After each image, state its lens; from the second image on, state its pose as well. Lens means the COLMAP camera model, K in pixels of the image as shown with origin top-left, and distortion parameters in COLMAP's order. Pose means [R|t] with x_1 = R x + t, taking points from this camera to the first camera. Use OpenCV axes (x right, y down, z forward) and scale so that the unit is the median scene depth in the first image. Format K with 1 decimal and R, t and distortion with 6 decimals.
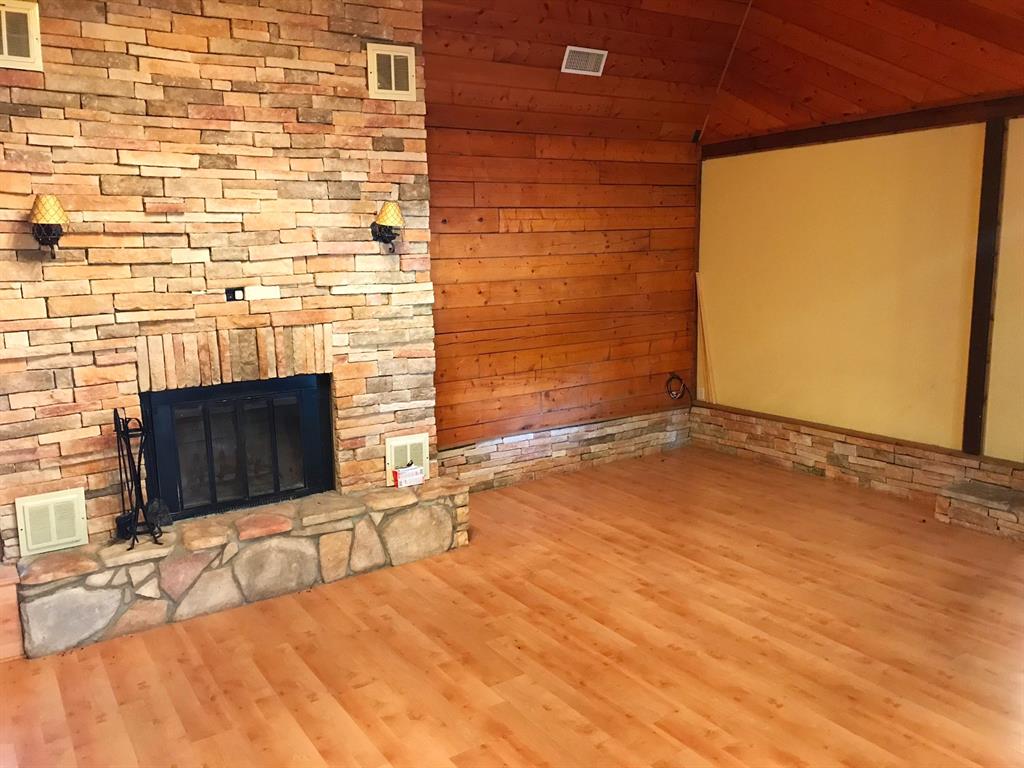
lens RADIAL K [[841.2, 0, 510.8], [0, 841.2, 379.6], [0, 0, 1]] dist [0.050595, -0.059247]
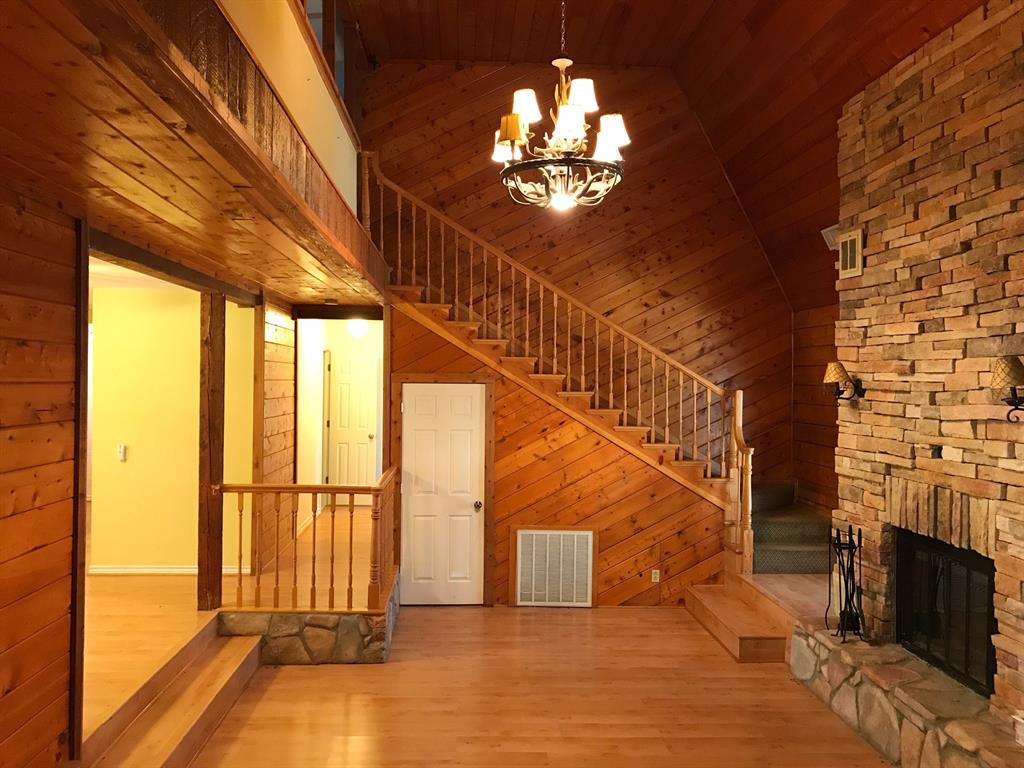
lens RADIAL K [[841.2, 0, 510.8], [0, 841.2, 379.6], [0, 0, 1]] dist [0.050595, -0.059247]
pose [[-0.511235, 0.013194, -0.859340, 0.772492], [-0.143850, 0.984463, 0.100693, -0.205204], [0.847317, 0.175094, -0.501394, 1.014104]]
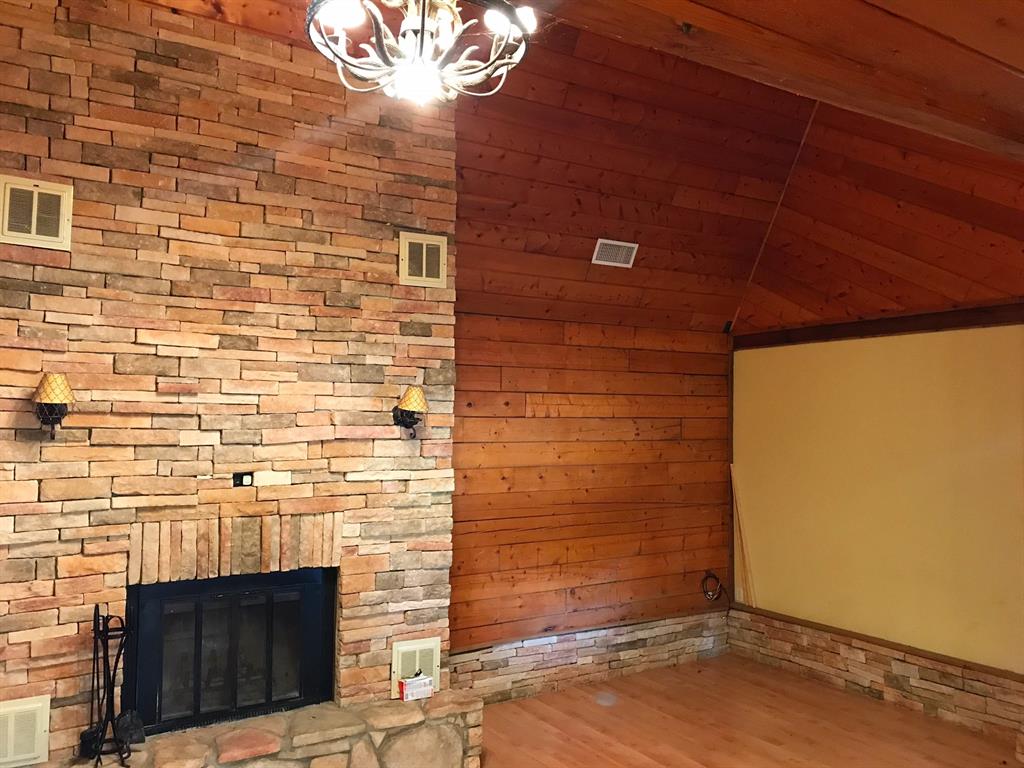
lens RADIAL K [[841.2, 0, 510.8], [0, 841.2, 379.6], [0, 0, 1]] dist [0.050595, -0.059247]
pose [[0.999158, 0.026949, -0.030946, -0.002926], [-0.032792, 0.977721, -0.207331, -0.023143], [0.024669, 0.208171, 0.977781, 0.064045]]
